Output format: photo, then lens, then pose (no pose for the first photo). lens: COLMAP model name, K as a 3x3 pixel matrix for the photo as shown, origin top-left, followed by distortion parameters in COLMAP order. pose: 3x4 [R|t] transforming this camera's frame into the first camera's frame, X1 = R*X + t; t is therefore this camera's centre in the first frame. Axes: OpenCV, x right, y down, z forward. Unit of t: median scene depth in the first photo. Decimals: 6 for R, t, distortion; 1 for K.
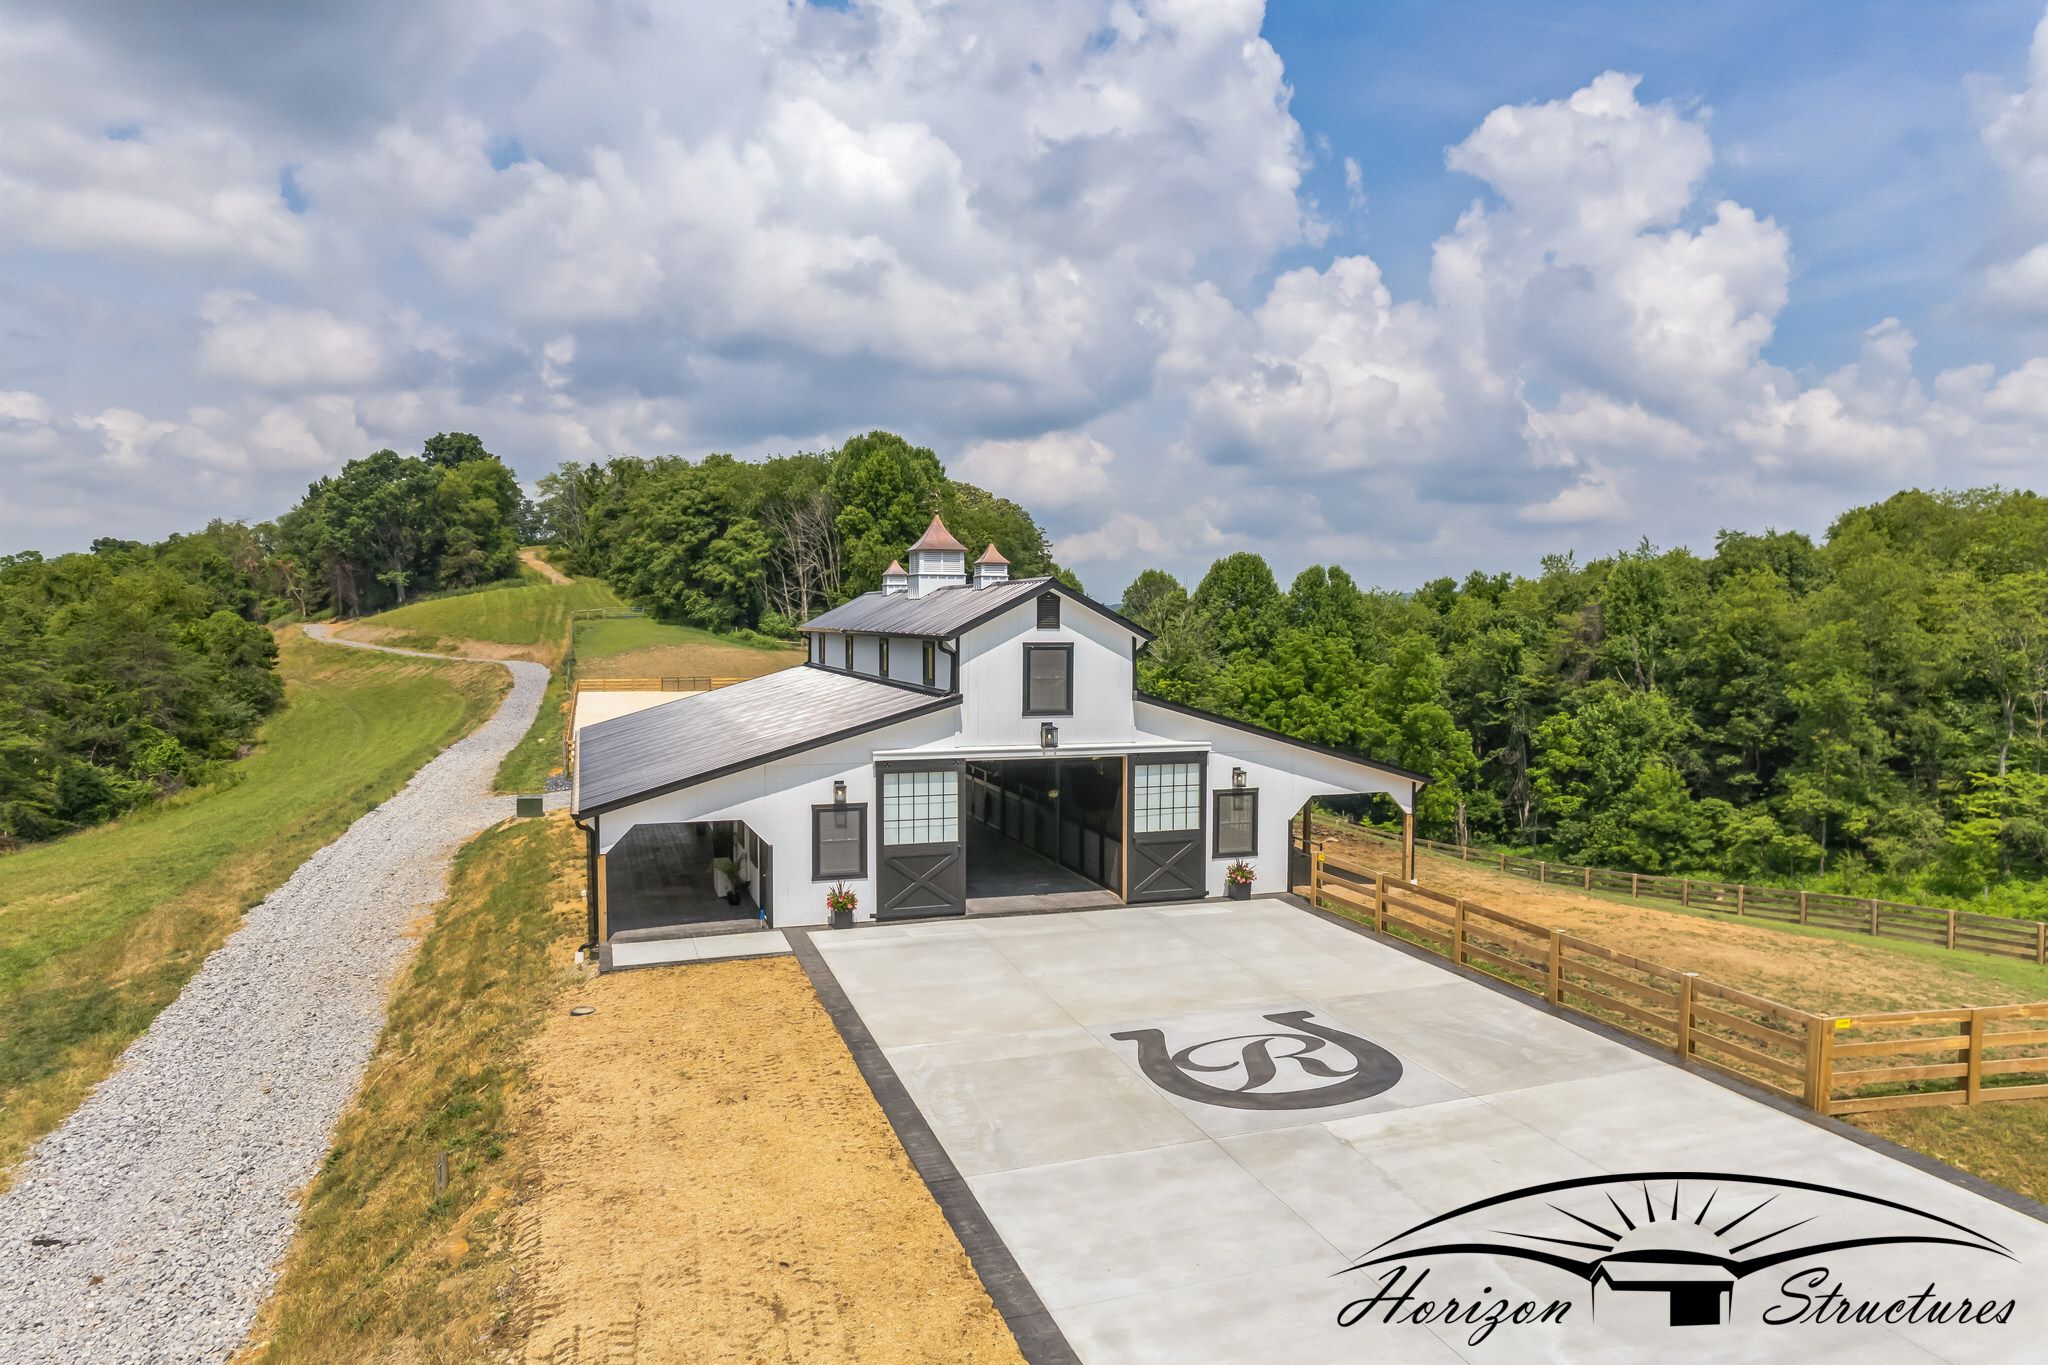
lens RADIAL K [[1271.9, 0, 1024.0], [0, 1271.9, 682.5], [0, 0, 1]] dist [-0.037299, 0.000103]
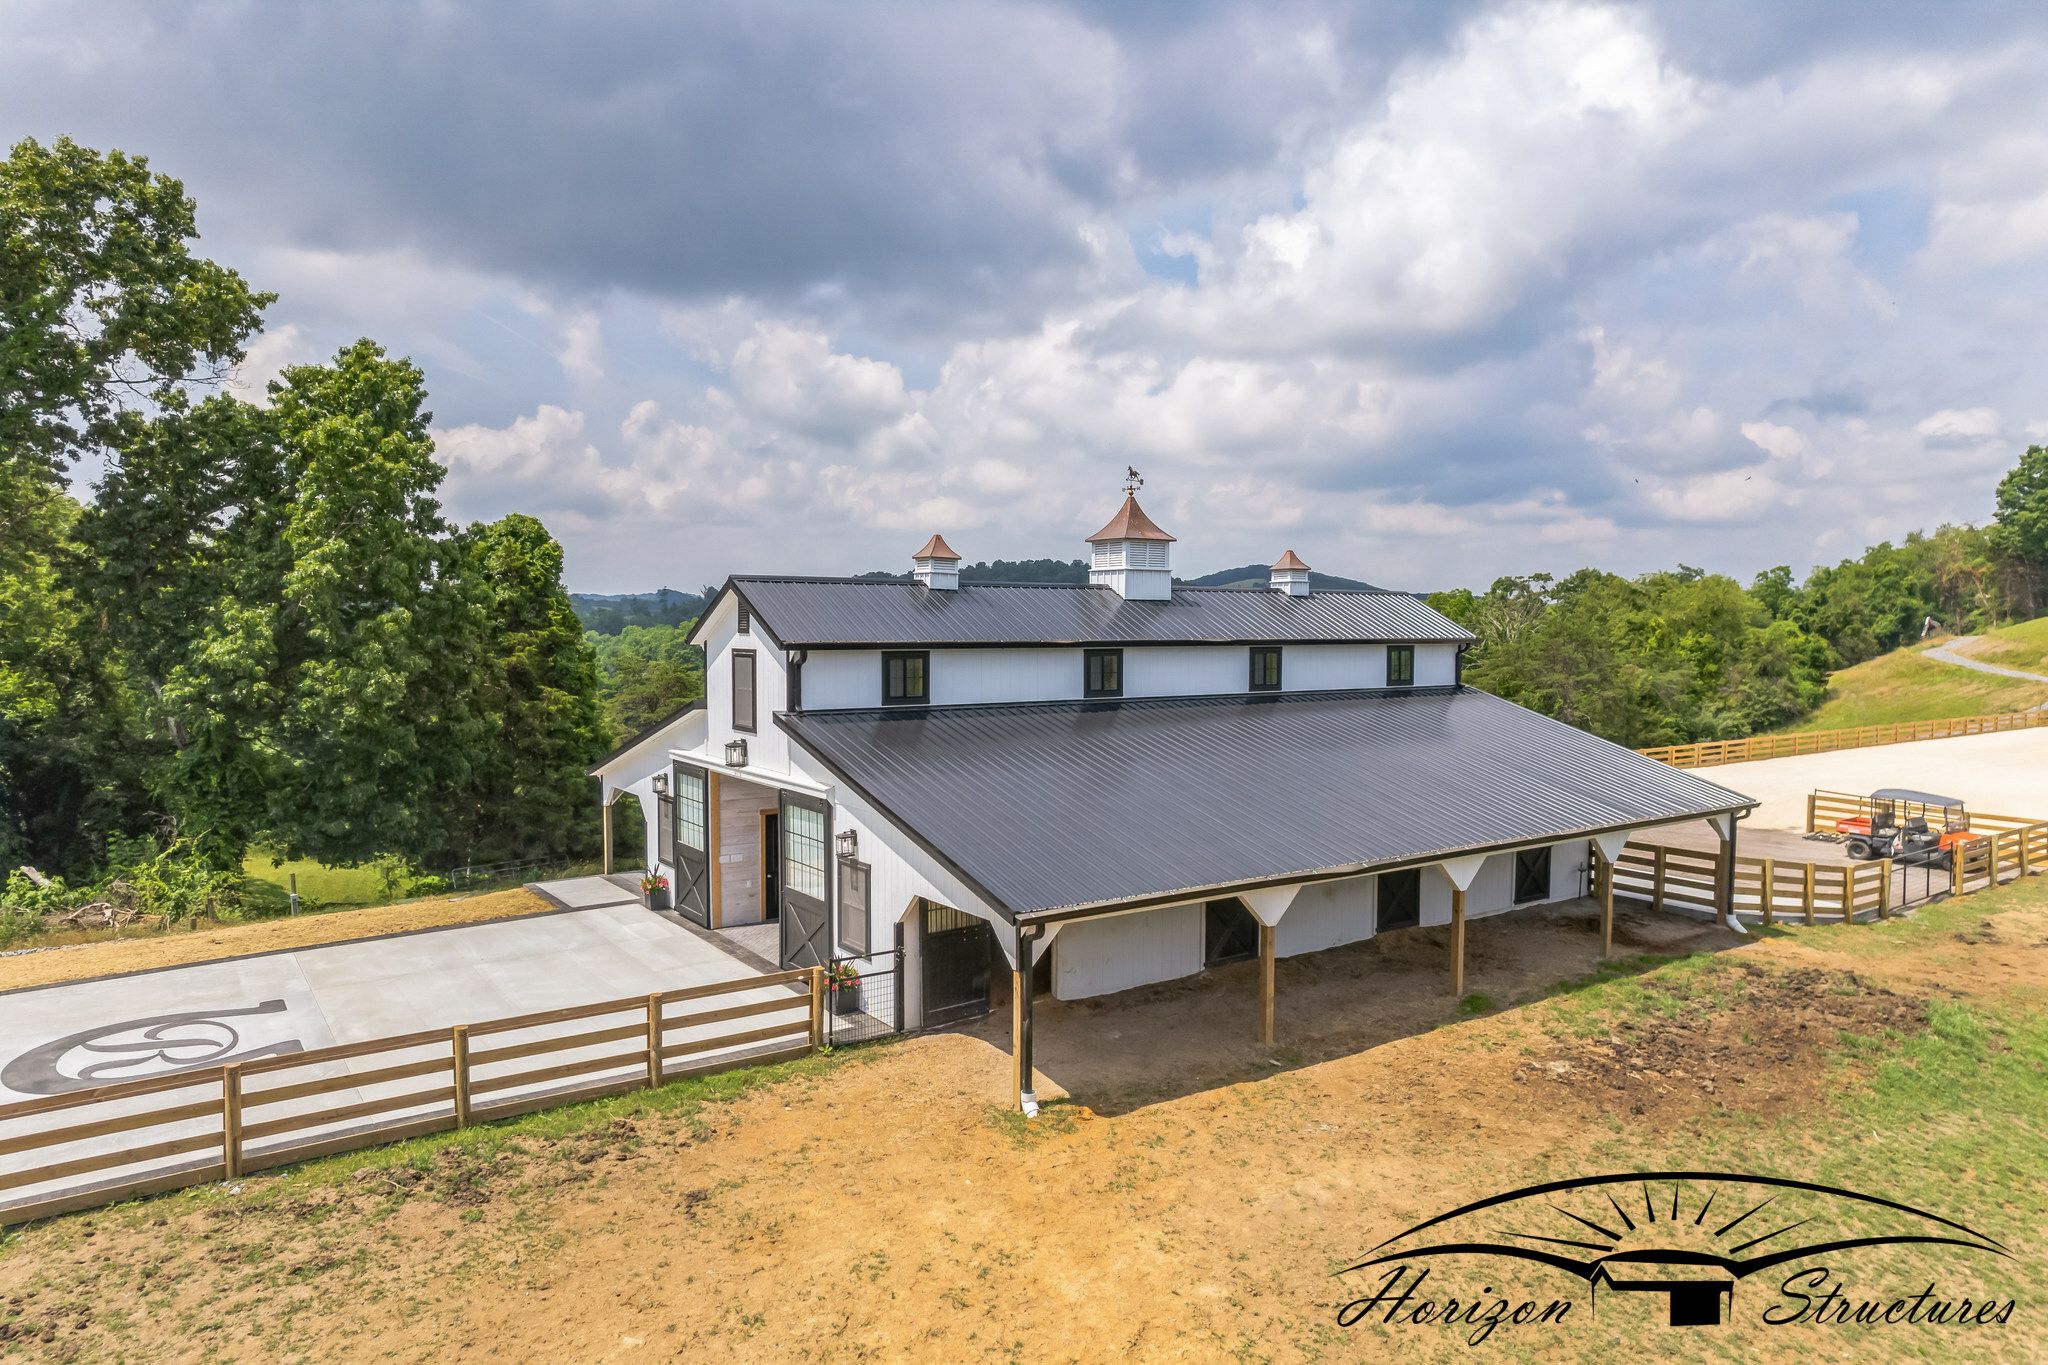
lens RADIAL K [[1253.4, 0, 1024.0], [0, 1253.4, 682.5], [0, 0, 1]] dist [0.003367, 0.001303]
pose [[0.281156, 0.045083, -0.958602, 0.878865], [-0.053324, 0.998087, 0.031300, -0.044280], [0.958179, 0.042316, 0.283022, 0.890694]]
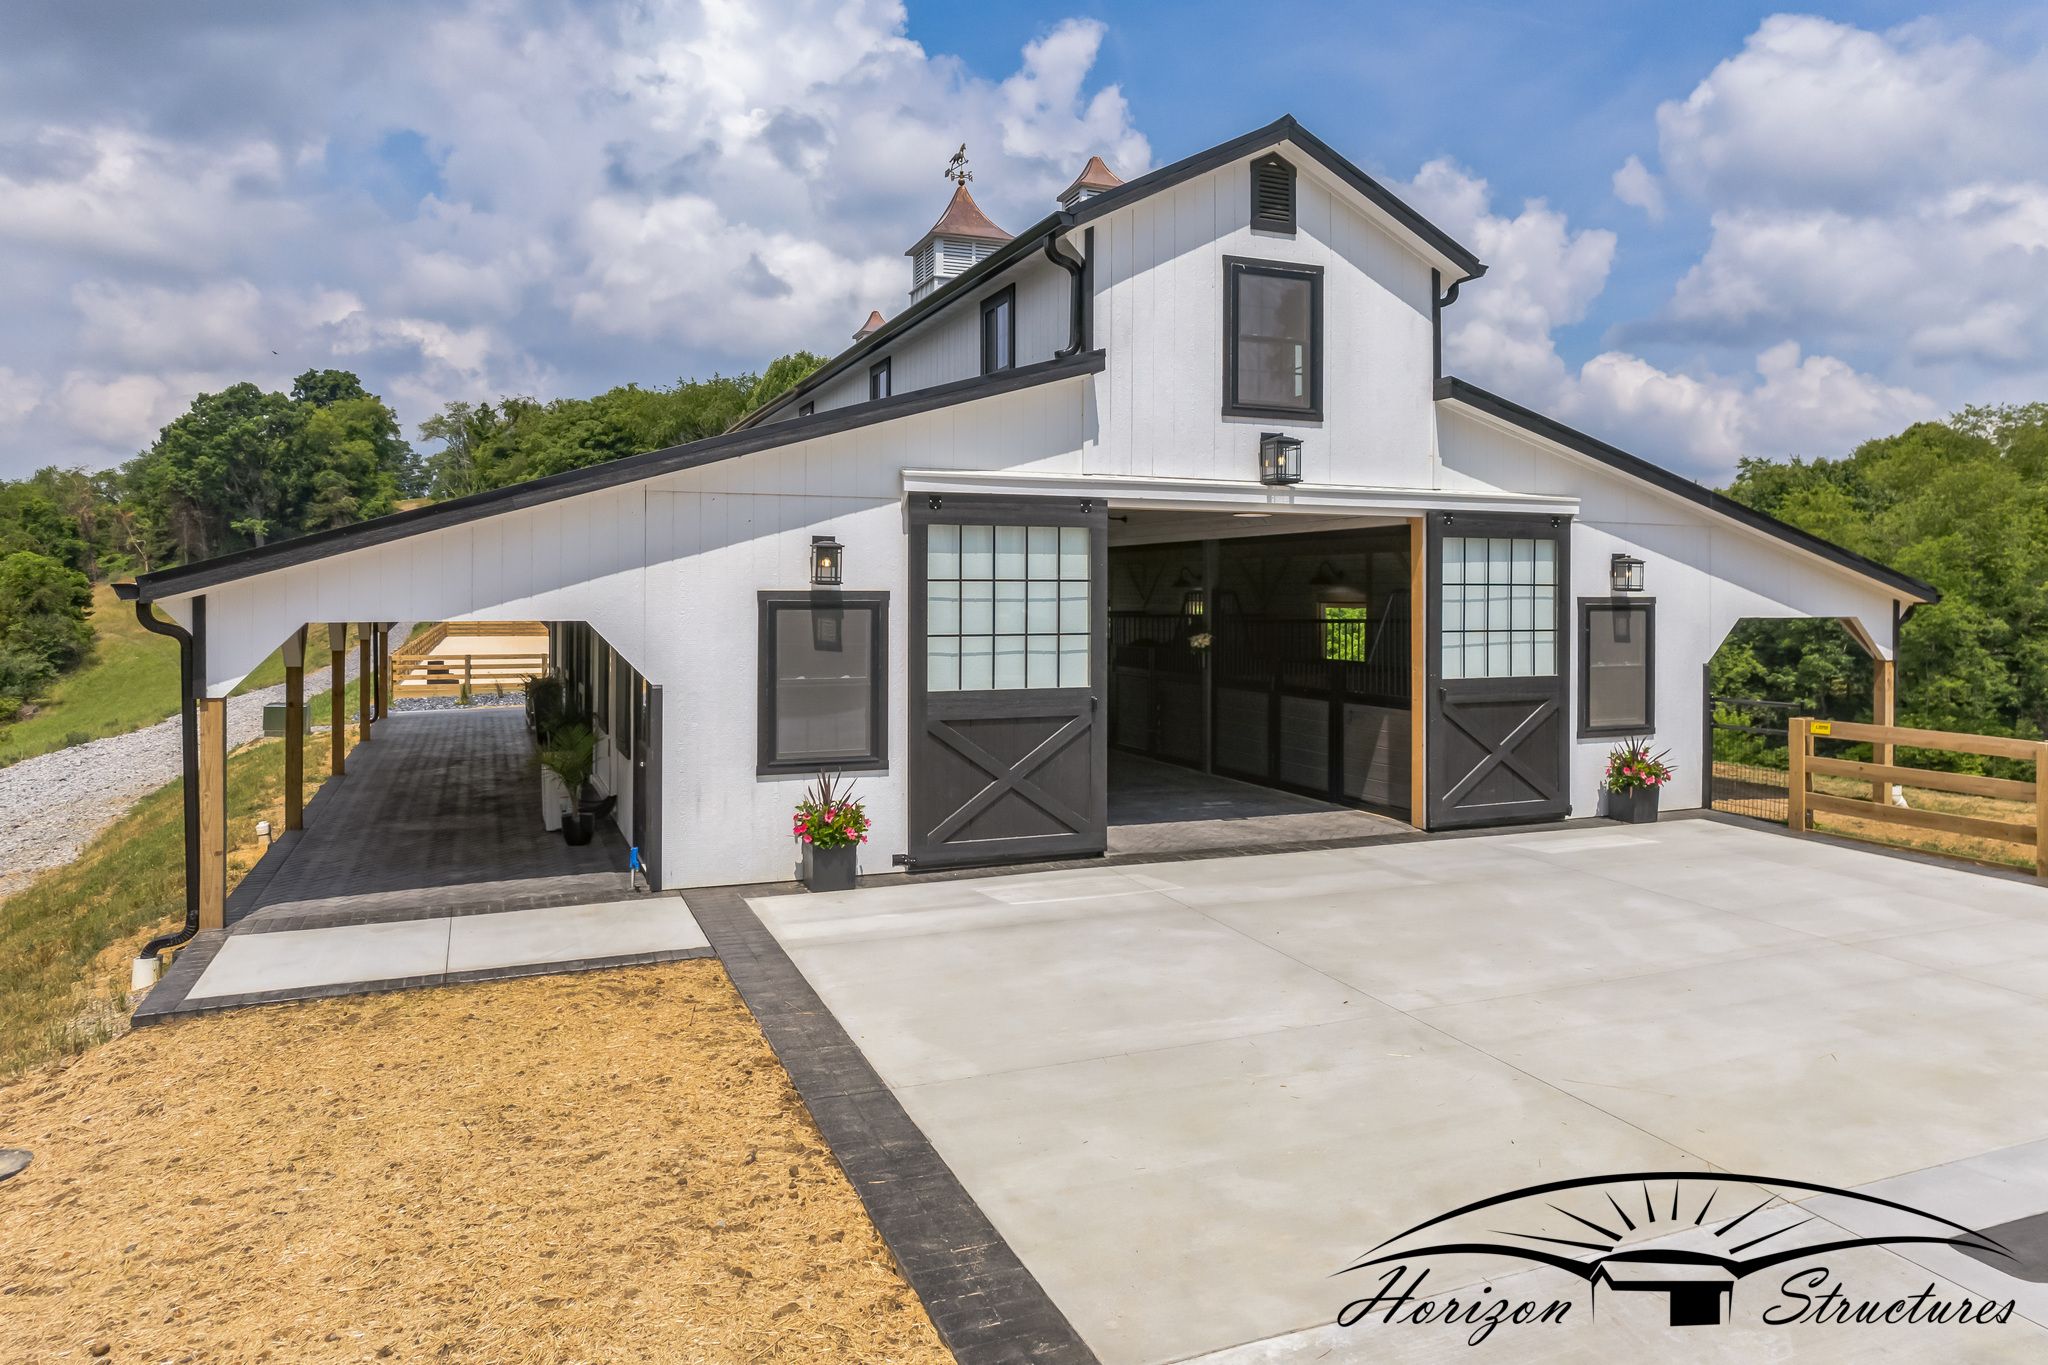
lens RADIAL K [[1317.4, 0, 1023.3], [0, 1317.4, 584.0], [0, 0, 1]] dist [-0.048664, 0.047872]
pose [[0.998303, -0.001169, 0.058215, -0.094749], [0.004487, 0.998370, -0.056889, 0.107048], [-0.058054, 0.057053, 0.996682, 0.507187]]
